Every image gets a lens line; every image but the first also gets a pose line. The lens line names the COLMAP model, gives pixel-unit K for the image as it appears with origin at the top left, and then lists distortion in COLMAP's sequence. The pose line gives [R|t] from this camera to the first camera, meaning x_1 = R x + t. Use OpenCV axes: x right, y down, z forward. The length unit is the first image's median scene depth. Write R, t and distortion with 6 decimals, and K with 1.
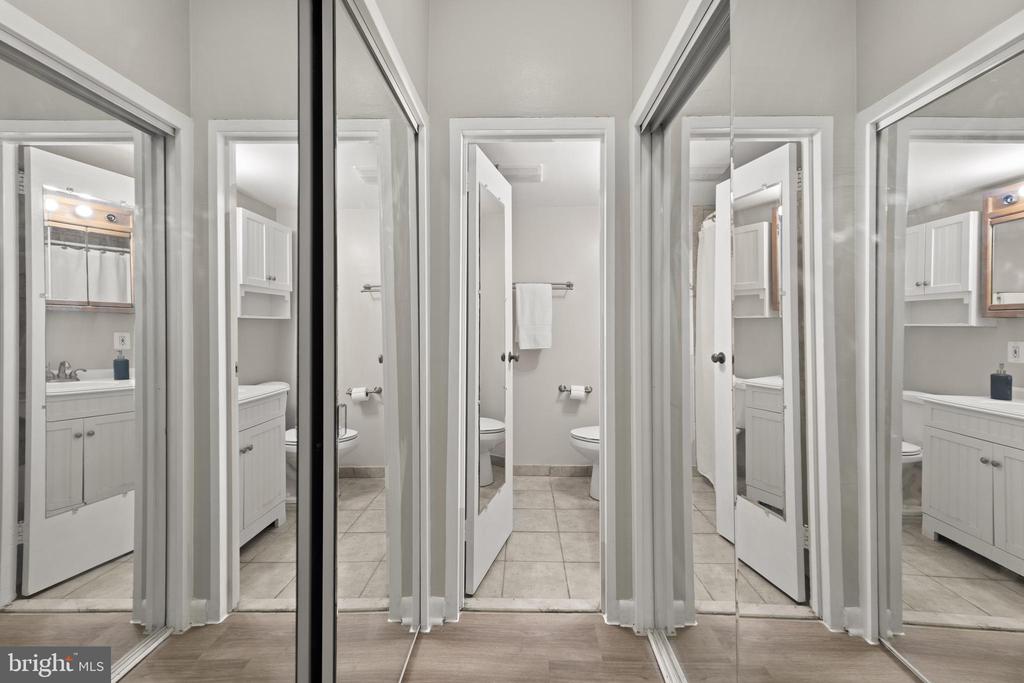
lens RADIAL K [[409.8, 0, 521.4], [0, 409.8, 323.7], [0, 0, 1]] dist [0.015184, -0.005223]
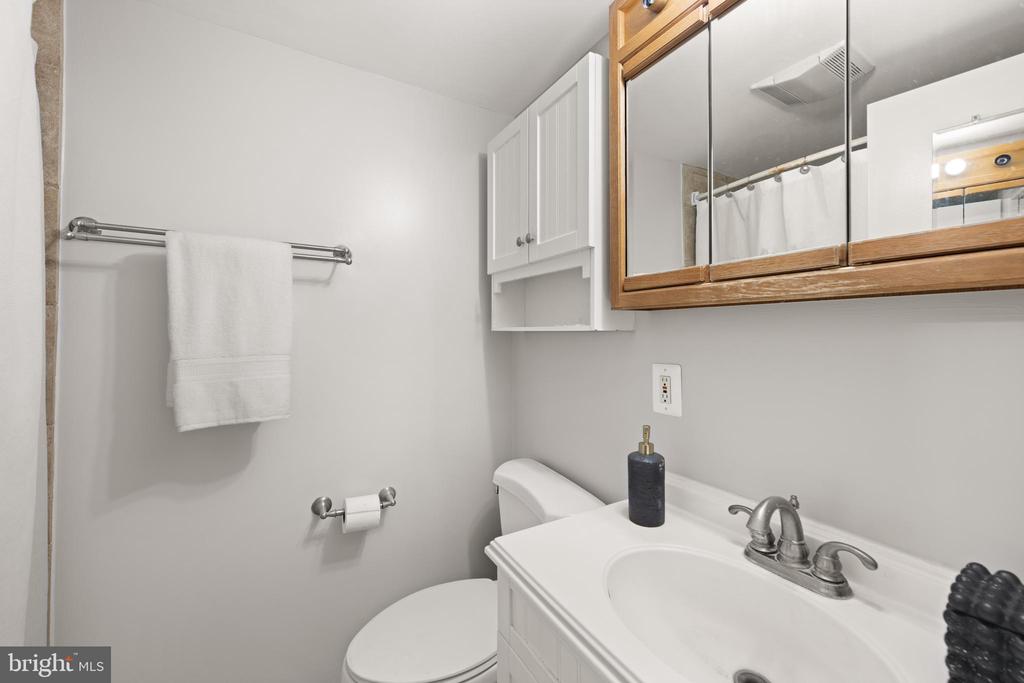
lens RADIAL K [[409.8, 0, 515.4], [0, 409.8, 333.6], [0, 0, 1]] dist [0.015184, -0.005223]
pose [[0.860048, 0.002827, 0.510205, 0.056998], [-0.001955, 0.999996, -0.002246, -0.013279], [-0.510209, 0.000934, 0.860050, 0.560306]]
